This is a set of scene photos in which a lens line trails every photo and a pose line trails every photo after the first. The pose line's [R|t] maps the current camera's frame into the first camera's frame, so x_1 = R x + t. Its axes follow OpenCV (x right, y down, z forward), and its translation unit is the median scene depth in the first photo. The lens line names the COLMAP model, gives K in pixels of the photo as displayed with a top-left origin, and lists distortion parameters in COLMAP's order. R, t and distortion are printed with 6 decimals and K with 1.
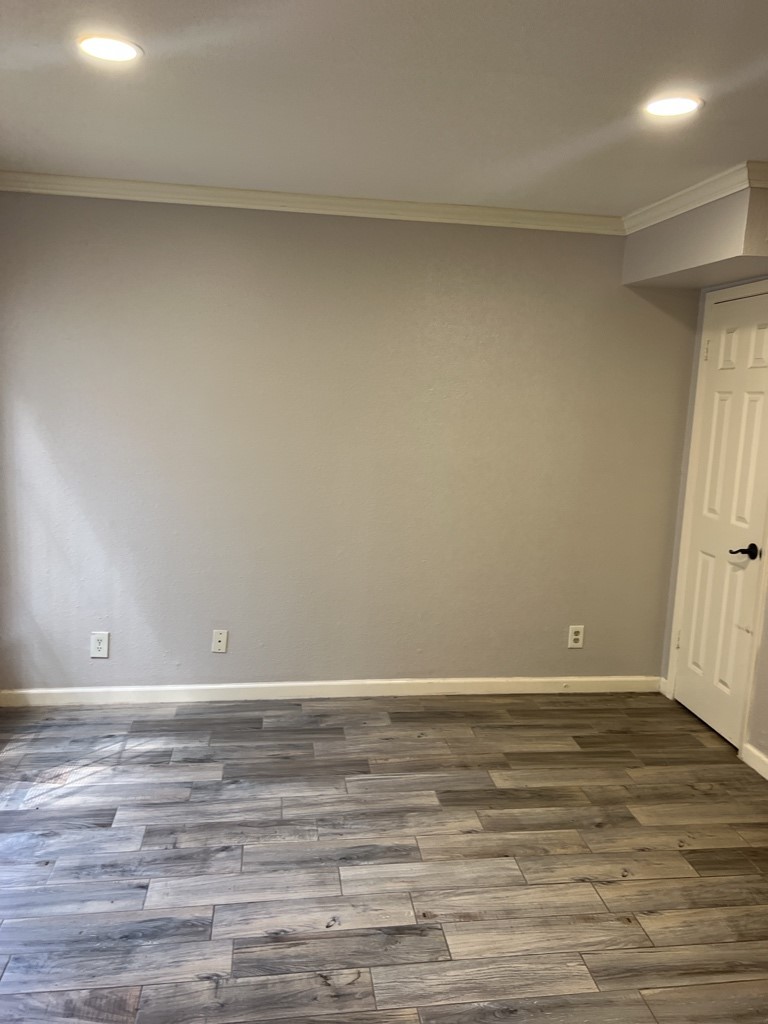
lens RADIAL K [[774.6, 0, 384.0], [0, 774.6, 512.0], [0, 0, 1]] dist [0.039073, -0.055214]
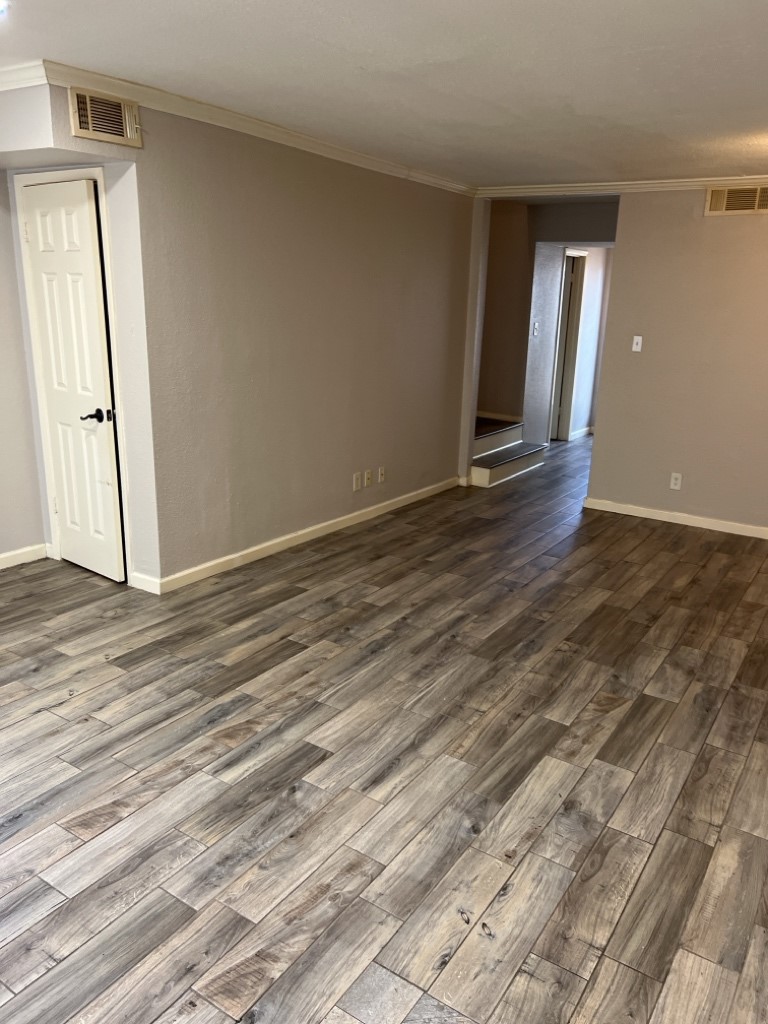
lens RADIAL K [[794.8, 0, 384.0], [0, 794.8, 512.0], [0, 0, 1]] dist [0.046681, -0.064694]
pose [[0.671304, -0.221794, 0.707218, -0.167626], [0.116190, 0.973871, 0.195130, 0.008084], [-0.732018, -0.048820, 0.679534, -0.166086]]
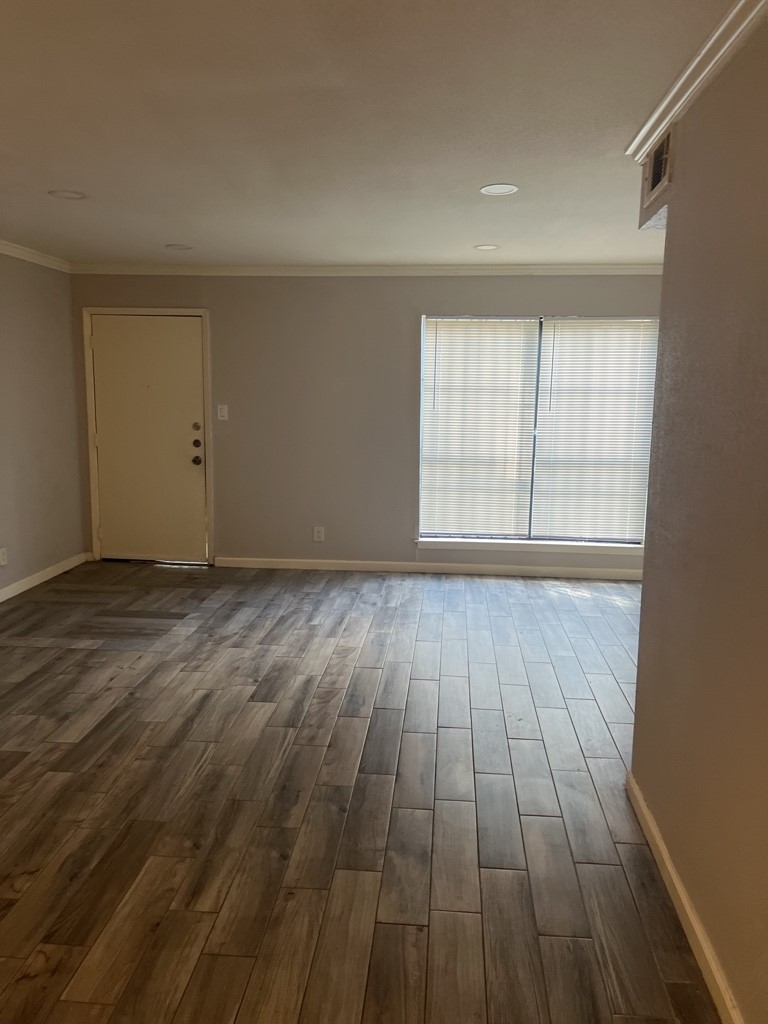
lens RADIAL K [[774.6, 0, 384.0], [0, 774.6, 512.0], [0, 0, 1]] dist [0.039073, -0.055214]
pose [[-0.241026, 0.110814, -0.964172, 1.737264], [-0.171985, 0.972860, 0.154806, -0.067047], [0.955159, 0.203135, -0.215426, 1.070635]]
